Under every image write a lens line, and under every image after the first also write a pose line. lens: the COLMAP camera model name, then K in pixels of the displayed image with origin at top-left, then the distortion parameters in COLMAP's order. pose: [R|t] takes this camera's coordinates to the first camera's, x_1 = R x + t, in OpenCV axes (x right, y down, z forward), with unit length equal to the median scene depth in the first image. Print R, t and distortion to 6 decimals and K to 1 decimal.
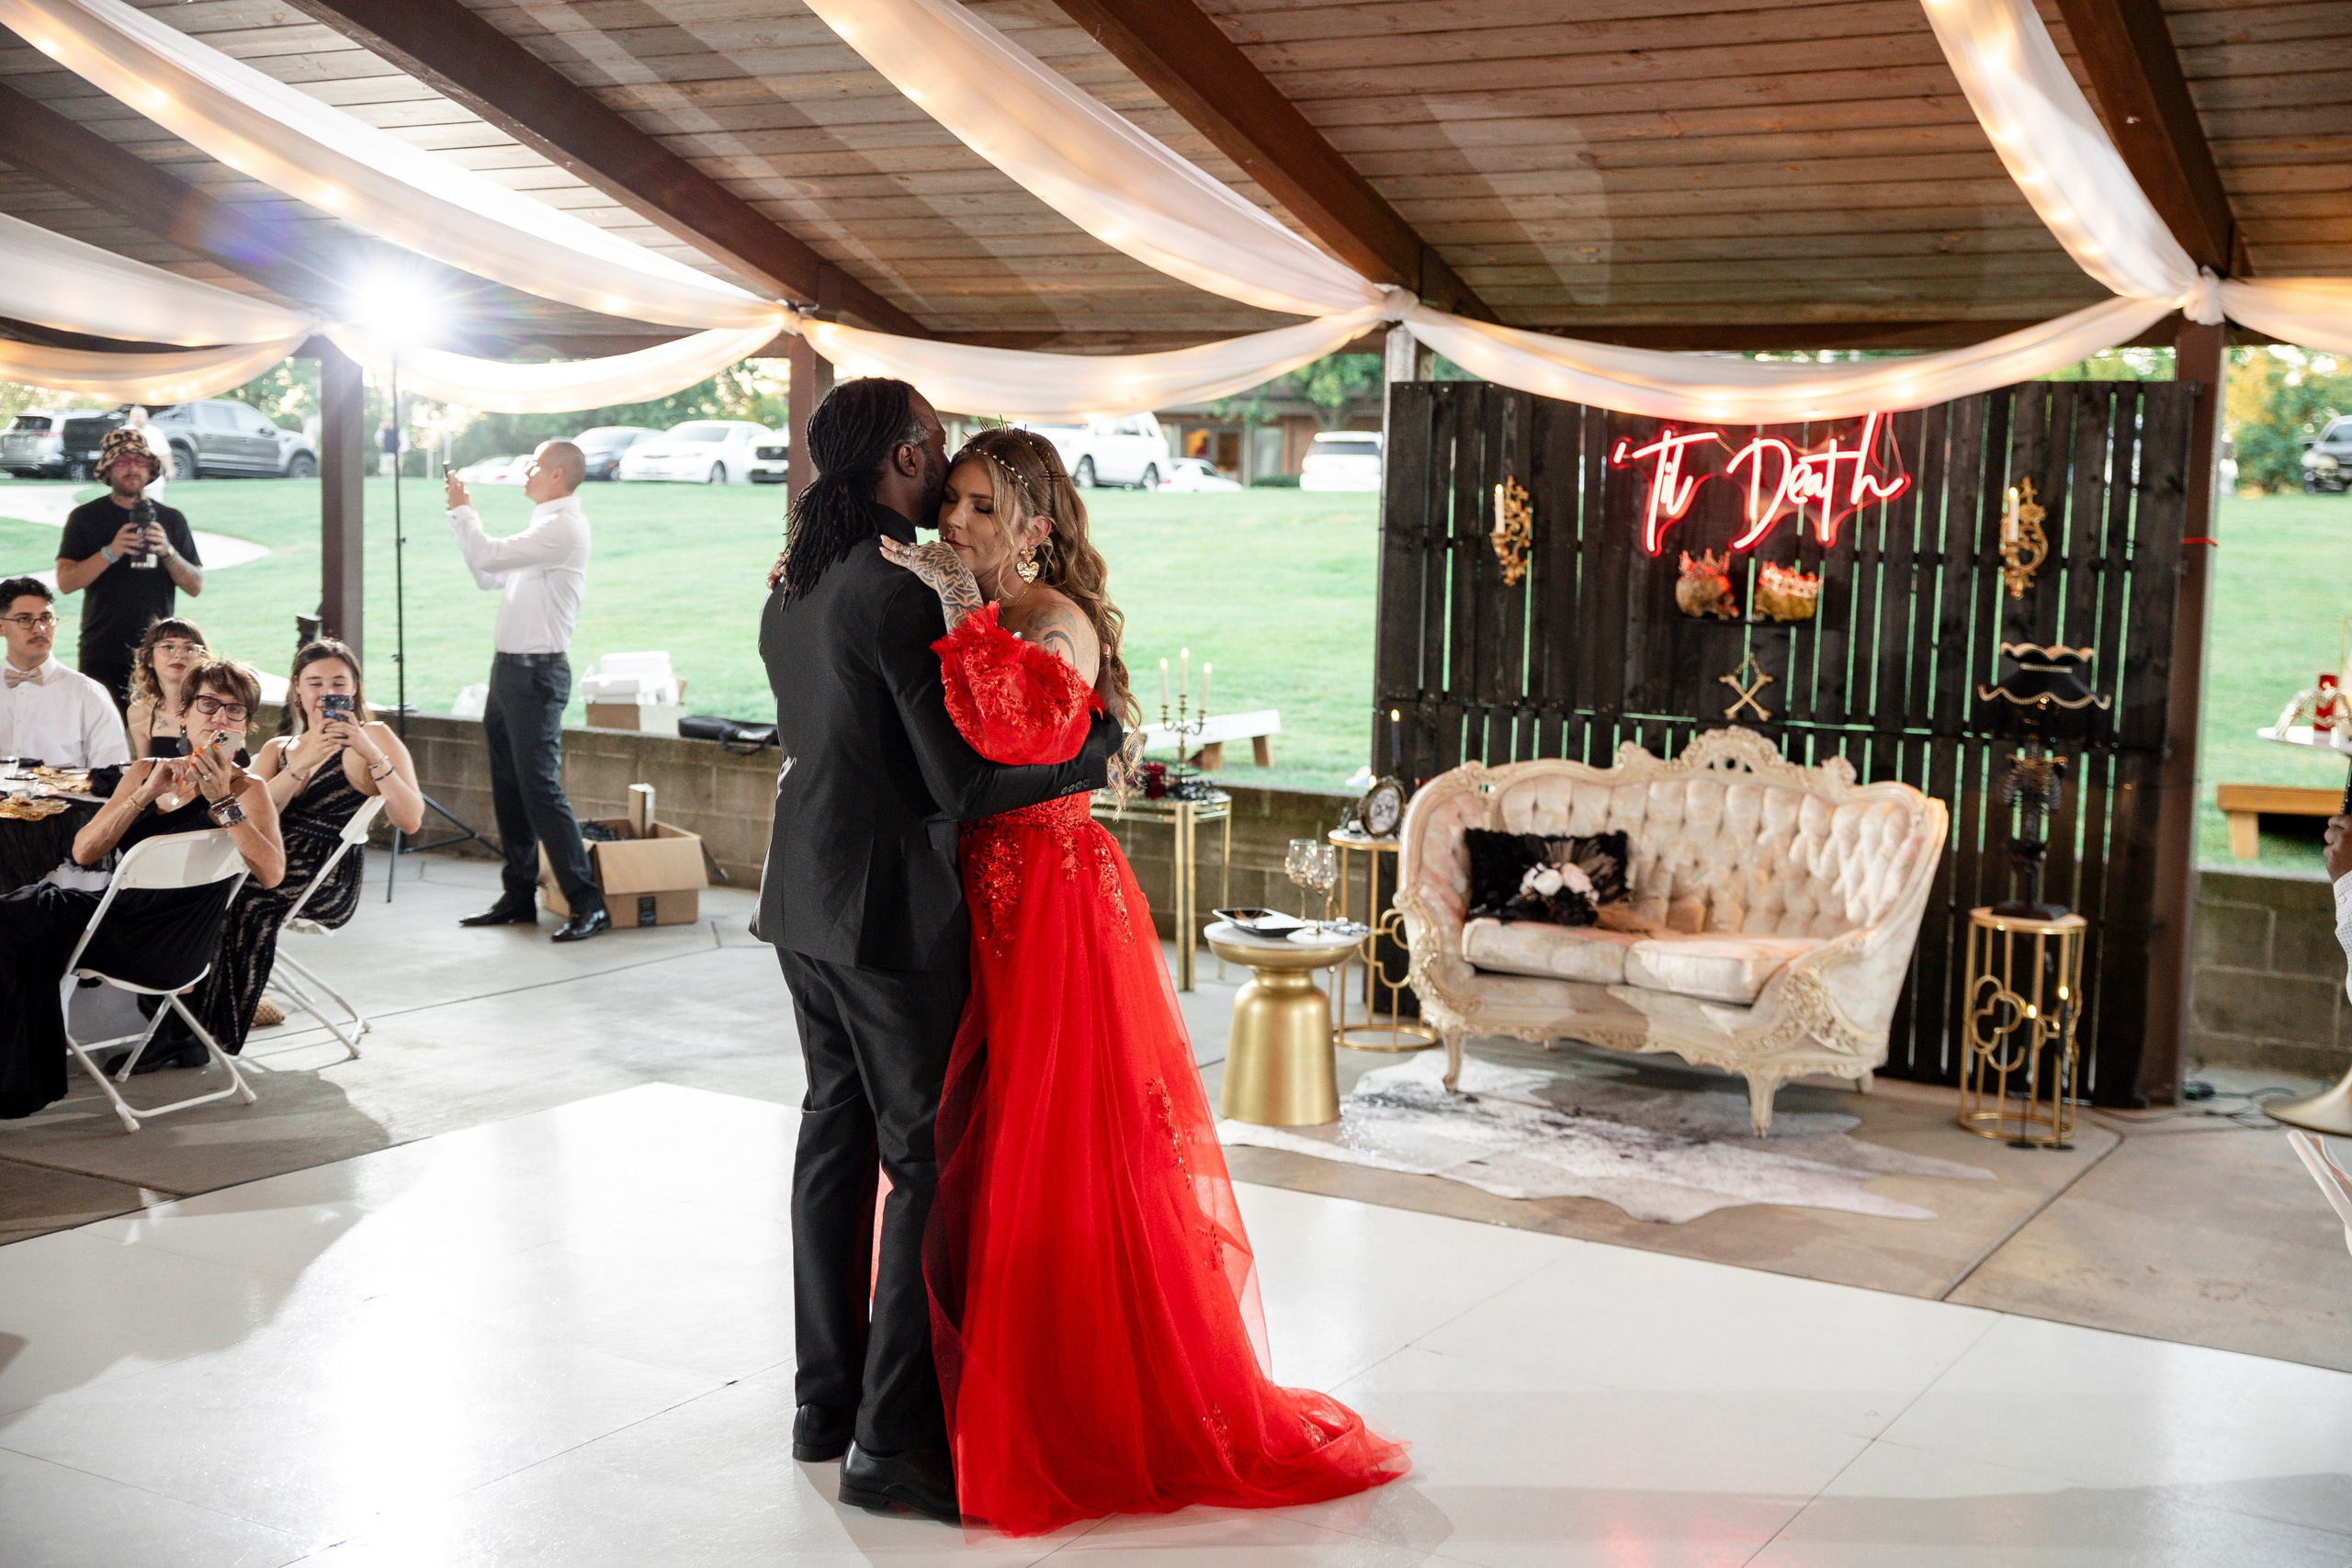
lens RADIAL K [[2762.4, 0, 1052.6], [0, 2762.4, 795.3], [0, 0, 1]] dist [-0.018131, 0.021596]
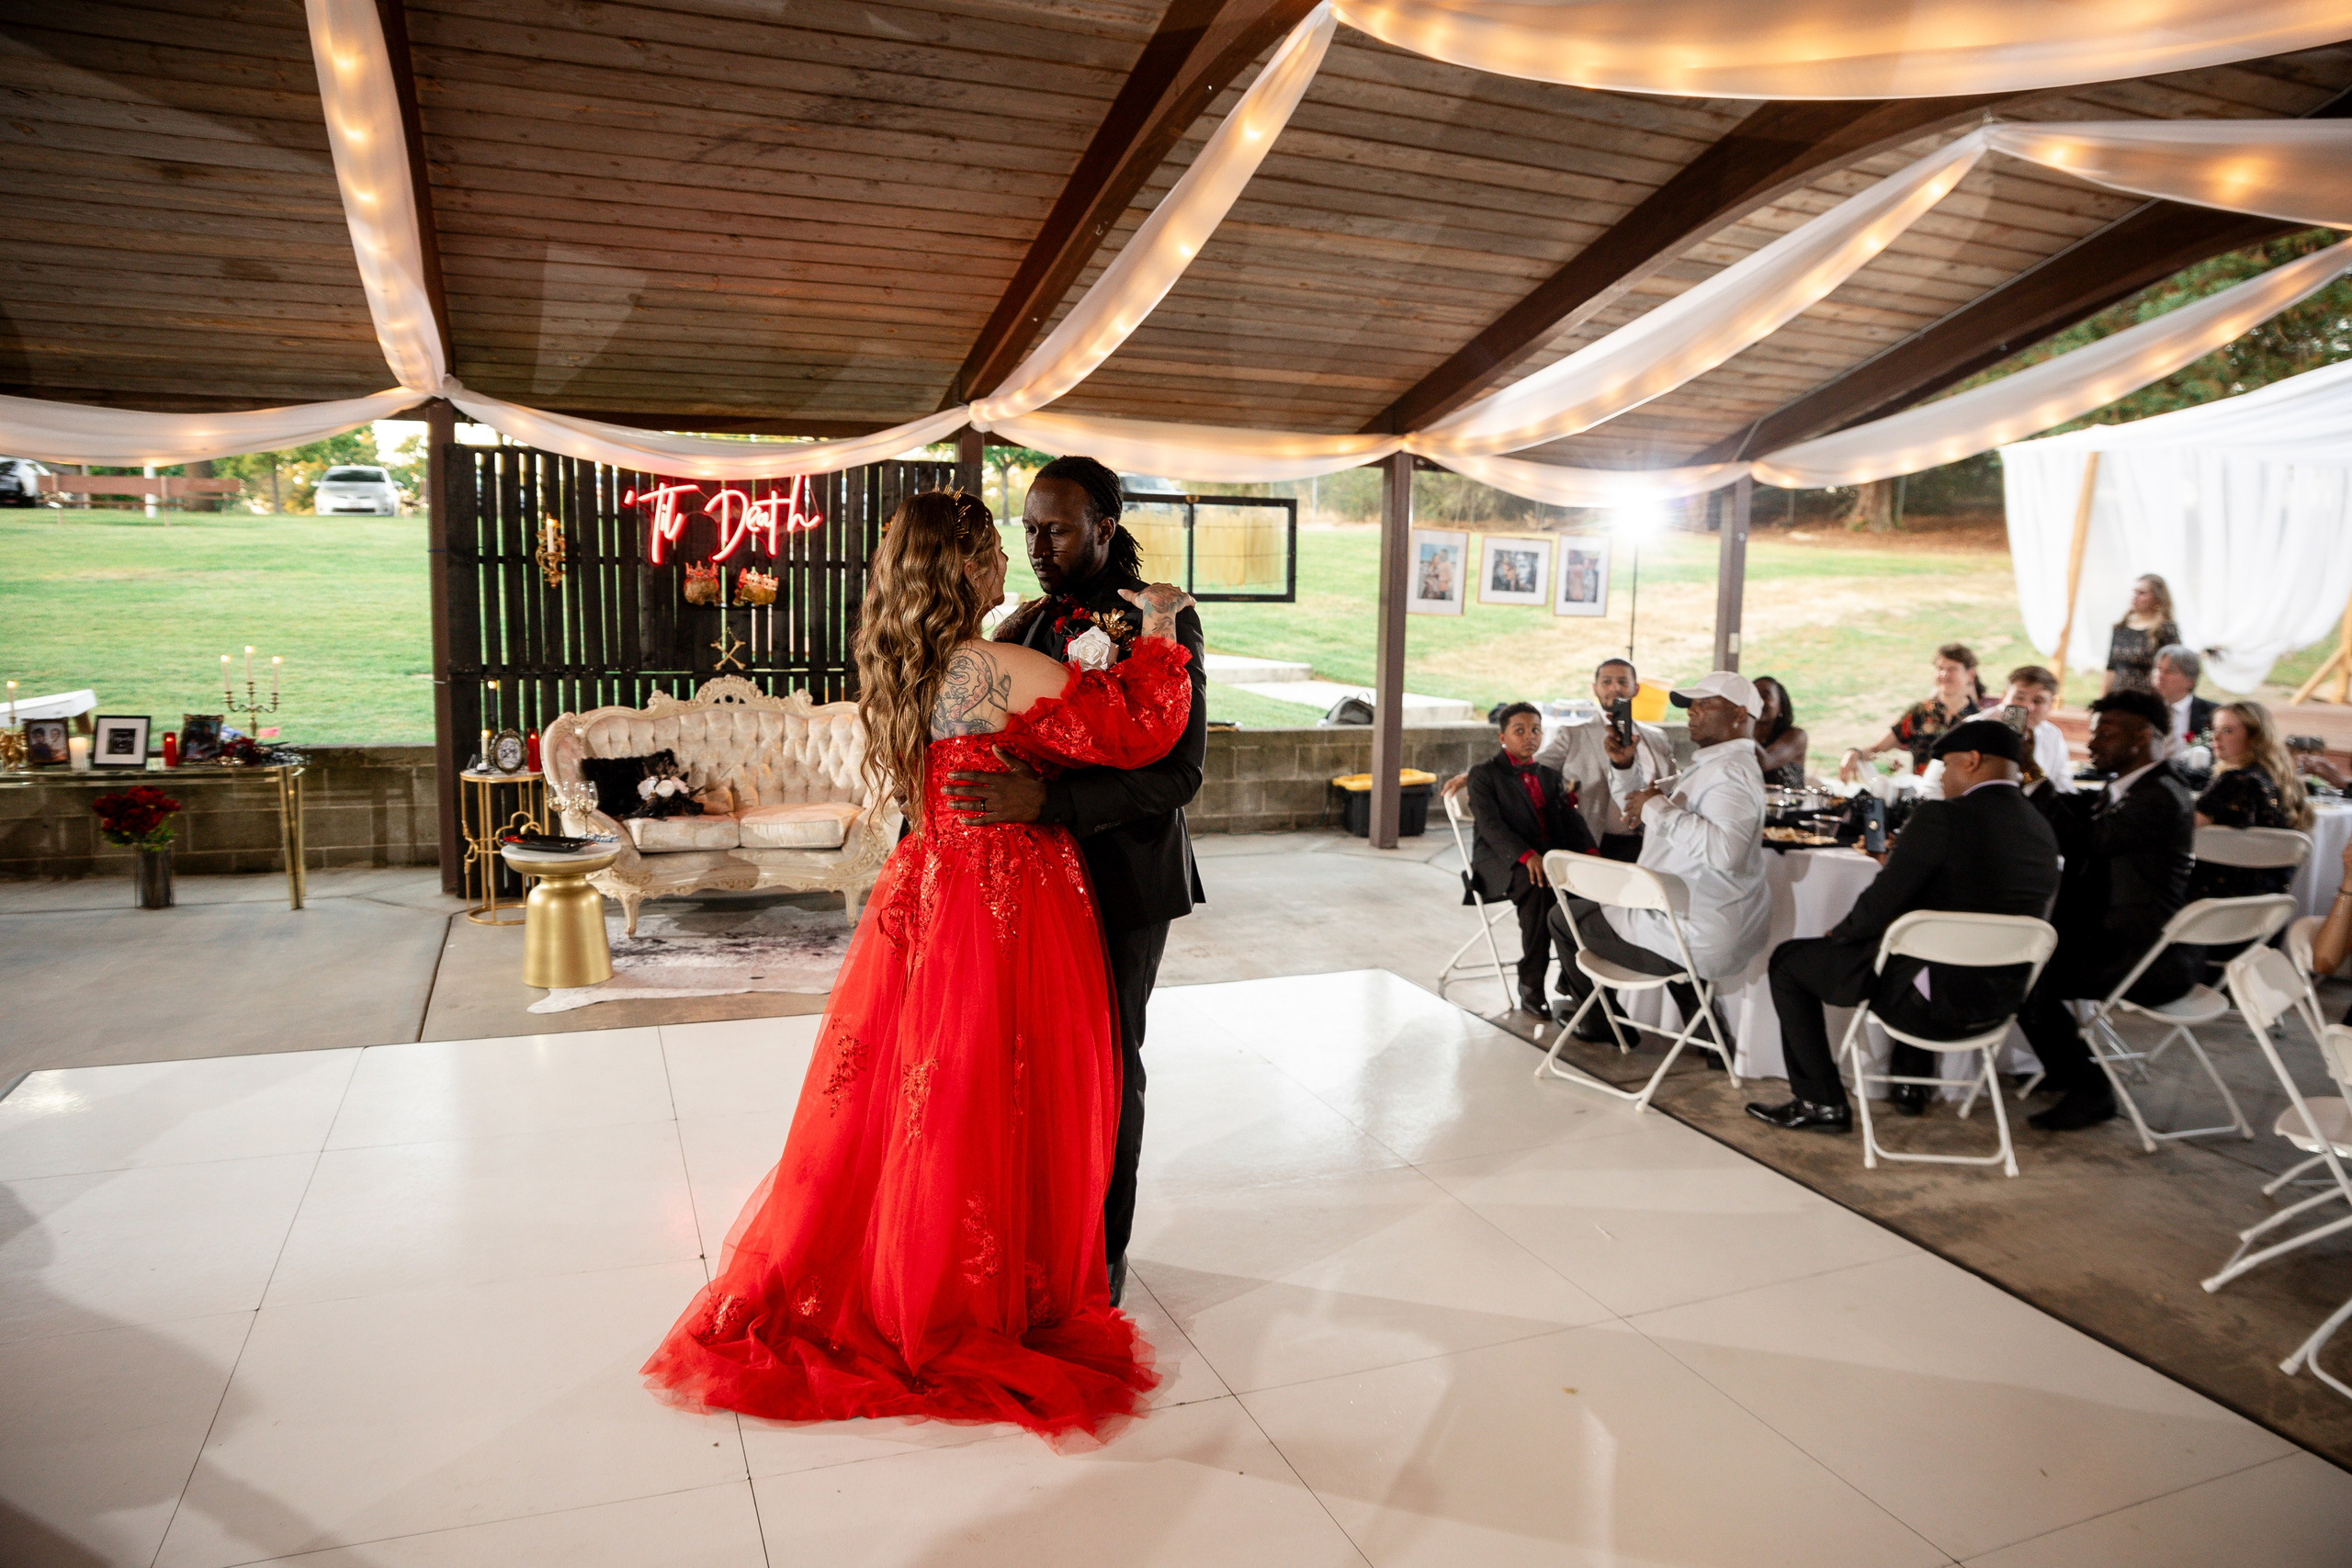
lens RADIAL K [[1641.2, 0, 1190.2], [0, 1641.2, 794.2], [0, 0, 1]] dist [-0.152635, 0.100491]
pose [[0.567963, -0.125824, 0.813379, -0.363789], [0.070408, 0.992051, 0.104299, -0.035921], [-0.820037, -0.001970, 0.572307, 0.267429]]
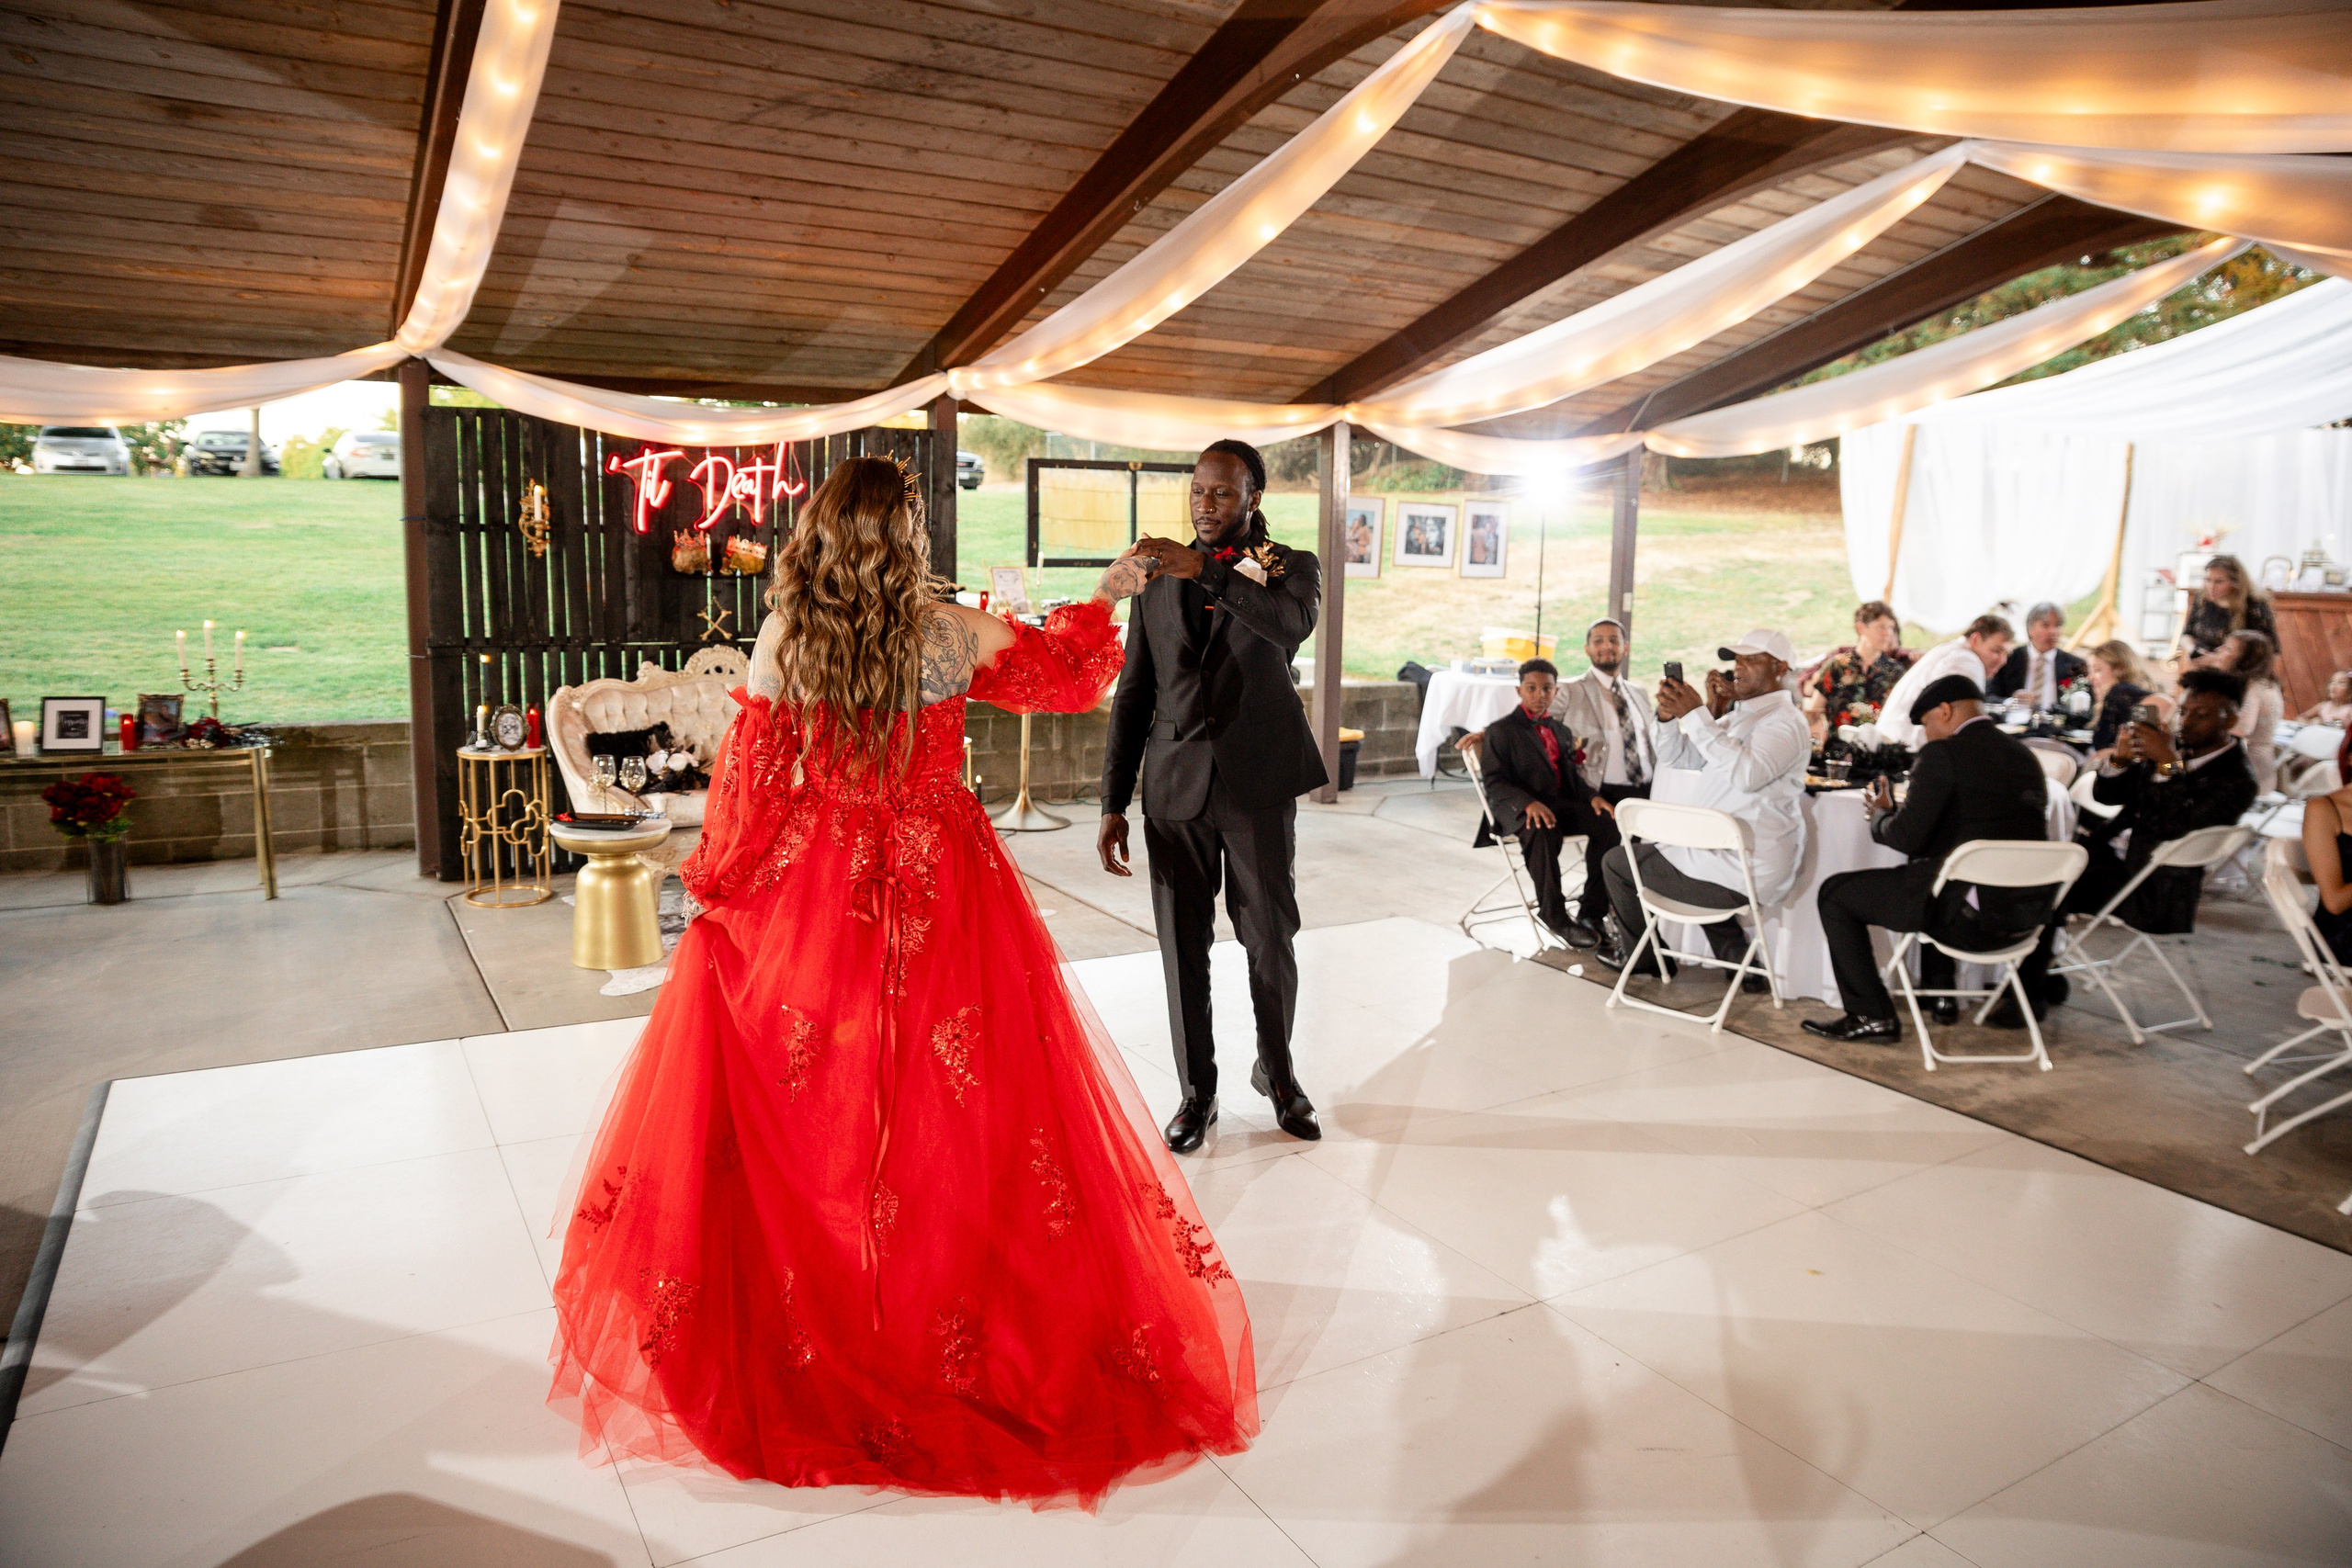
lens RADIAL K [[1642.1, 0, 1190.9], [0, 1642.1, 779.0], [0, 0, 1]] dist [-0.145724, 0.095760]
pose [[0.423857, -0.151172, 0.893024, -0.463658], [0.075569, 0.988437, 0.131457, -0.050690], [-0.902571, 0.011766, 0.430380, 0.384183]]
